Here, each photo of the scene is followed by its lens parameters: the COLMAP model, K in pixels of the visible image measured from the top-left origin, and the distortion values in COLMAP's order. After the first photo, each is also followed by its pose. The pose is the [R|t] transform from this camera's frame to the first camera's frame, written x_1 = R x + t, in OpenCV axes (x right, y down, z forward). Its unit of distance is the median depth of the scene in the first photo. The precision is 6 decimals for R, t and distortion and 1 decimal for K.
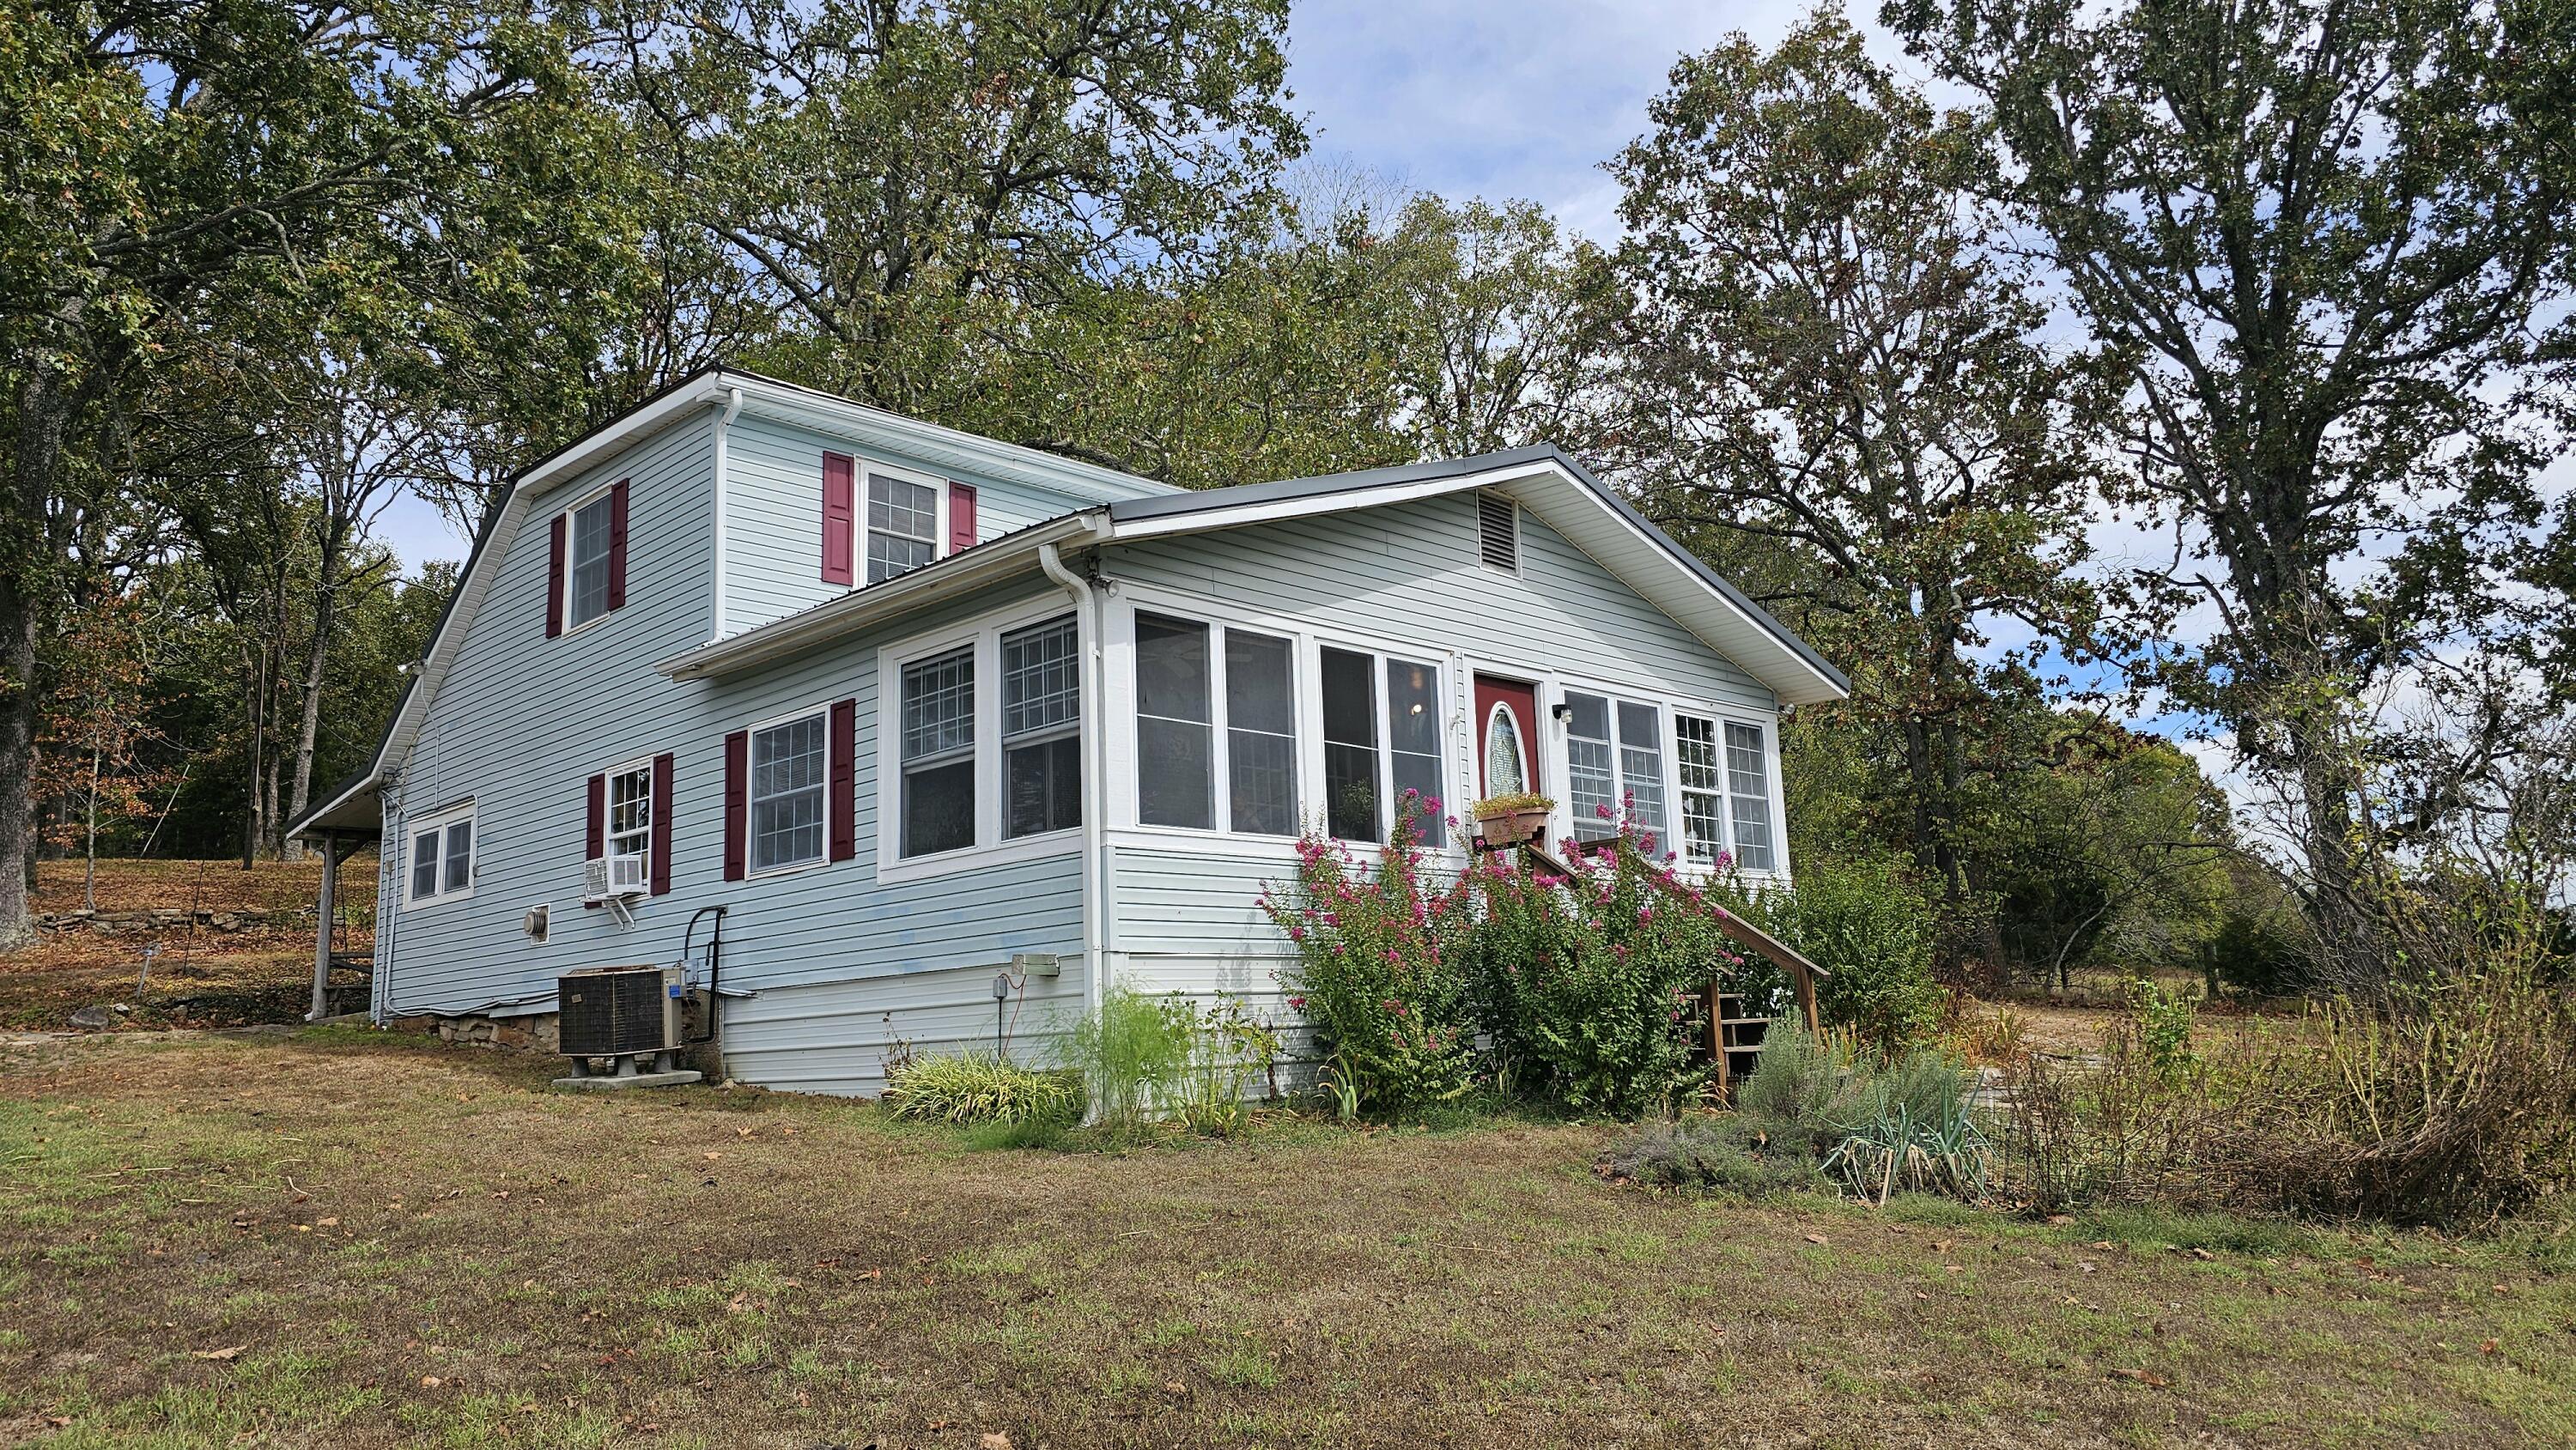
lens RADIAL K [[1752.1, 0, 1279.5], [0, 1752.1, 728.5], [0, 0, 1]] dist [0.033950, -0.004000]
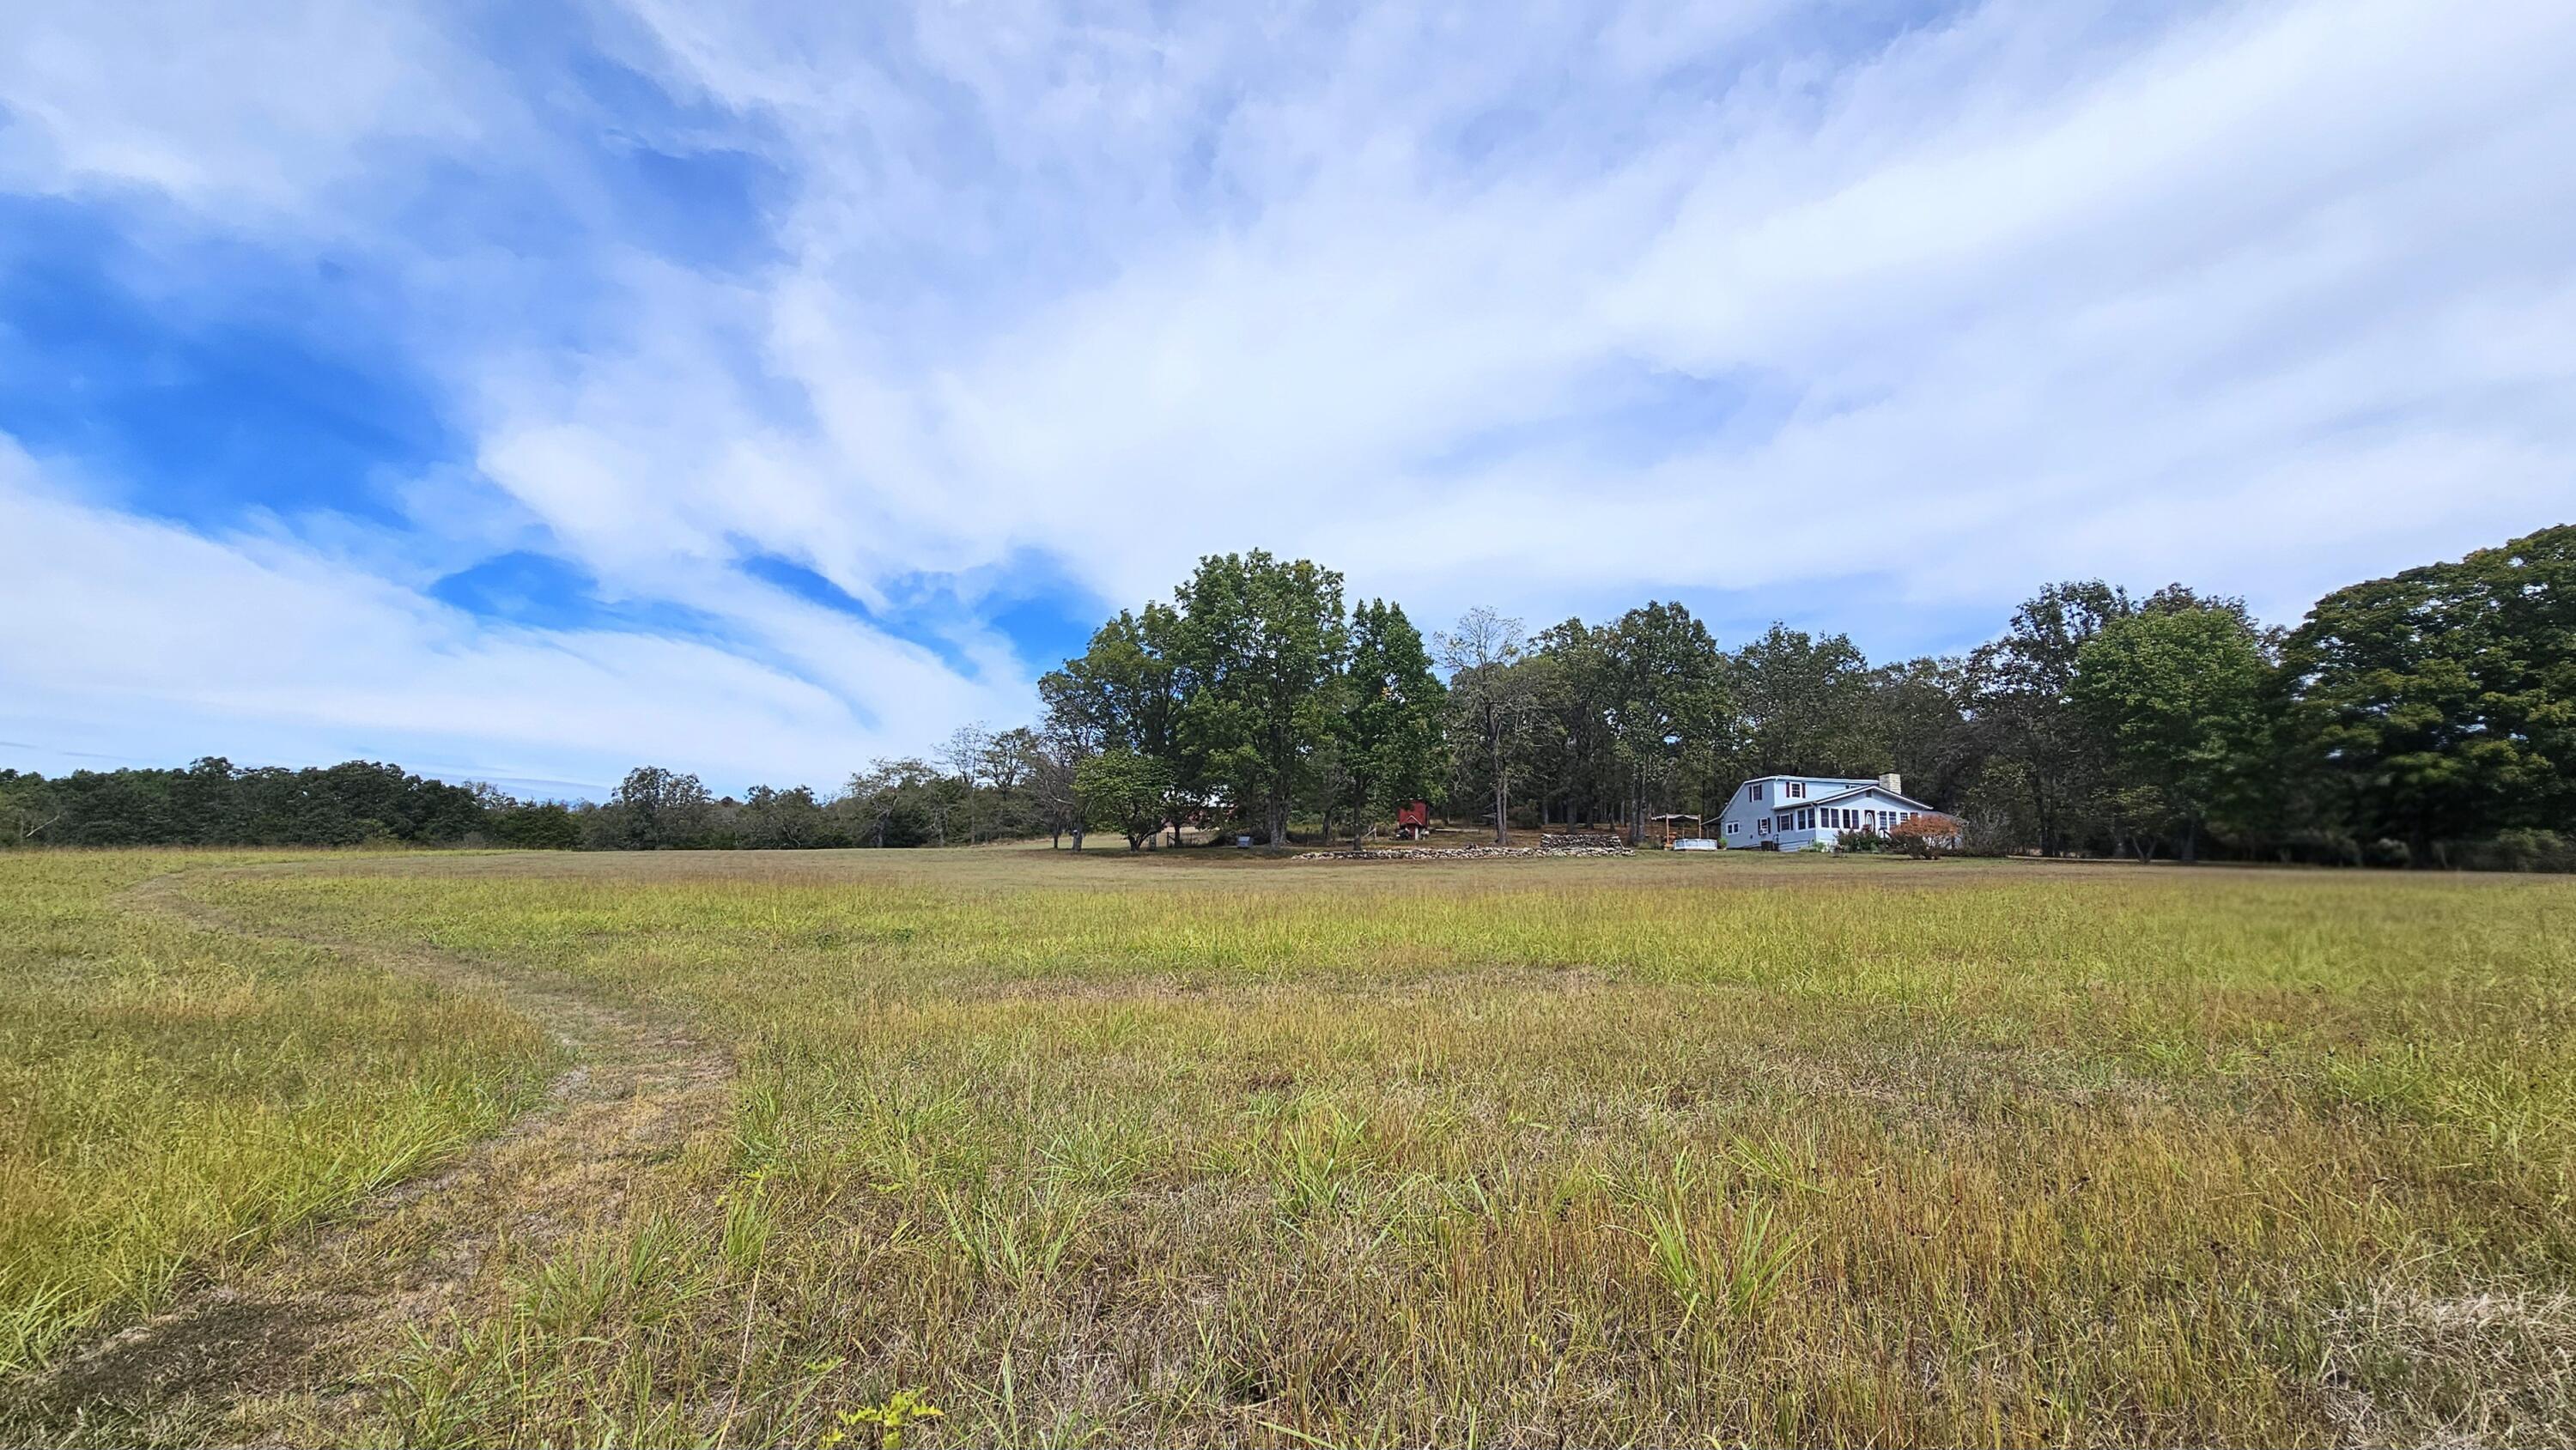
lens RADIAL K [[1062.3, 0, 1282.2], [0, 1062.3, 729.0], [0, 0, 1]] dist [-0.003712, 0.000293]
pose [[0.802331, -0.041322, -0.595448, 0.952225], [0.036455, 0.999131, -0.020215, -0.439094], [0.595766, -0.005488, 0.803140, -5.080525]]
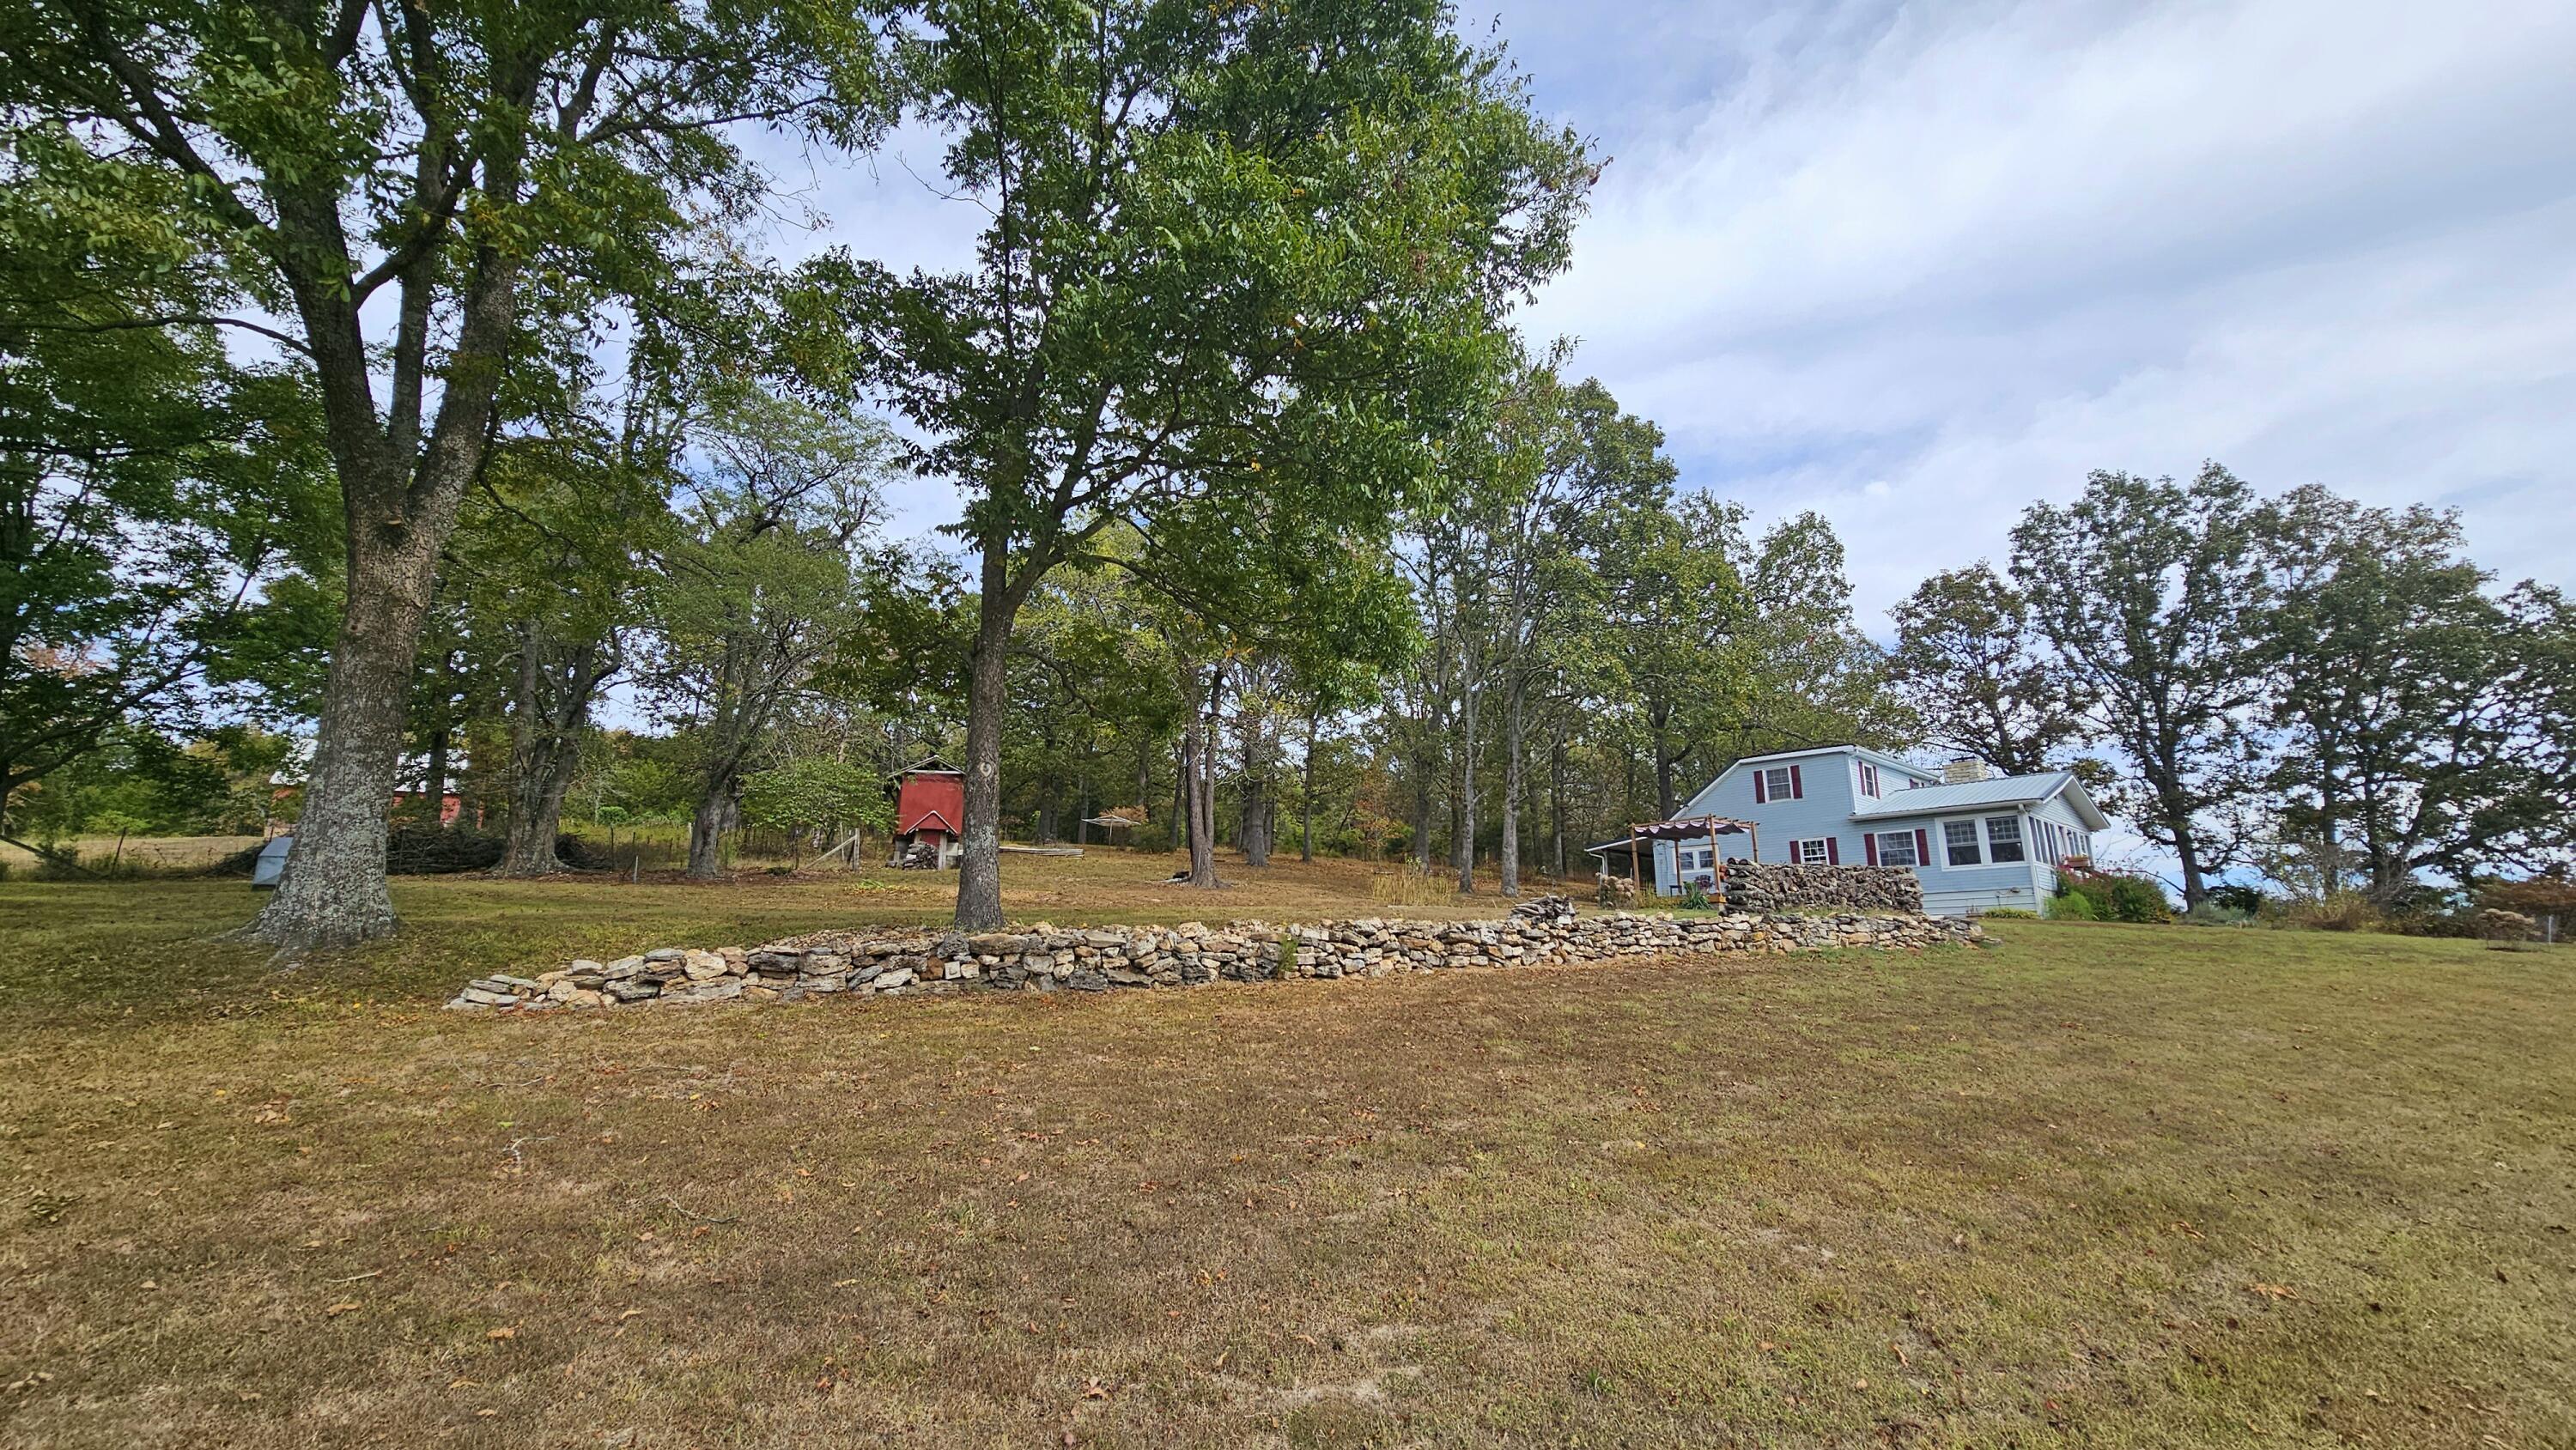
lens RADIAL K [[1062.3, 0, 1290.1], [0, 1062.3, 713.6], [0, 0, 1]] dist [-0.003712, 0.000293]
pose [[0.998175, 0.025435, -0.054767, -1.534744], [-0.028832, 0.997650, -0.062158, -0.085144], [0.053057, 0.063623, 0.996563, -1.599209]]
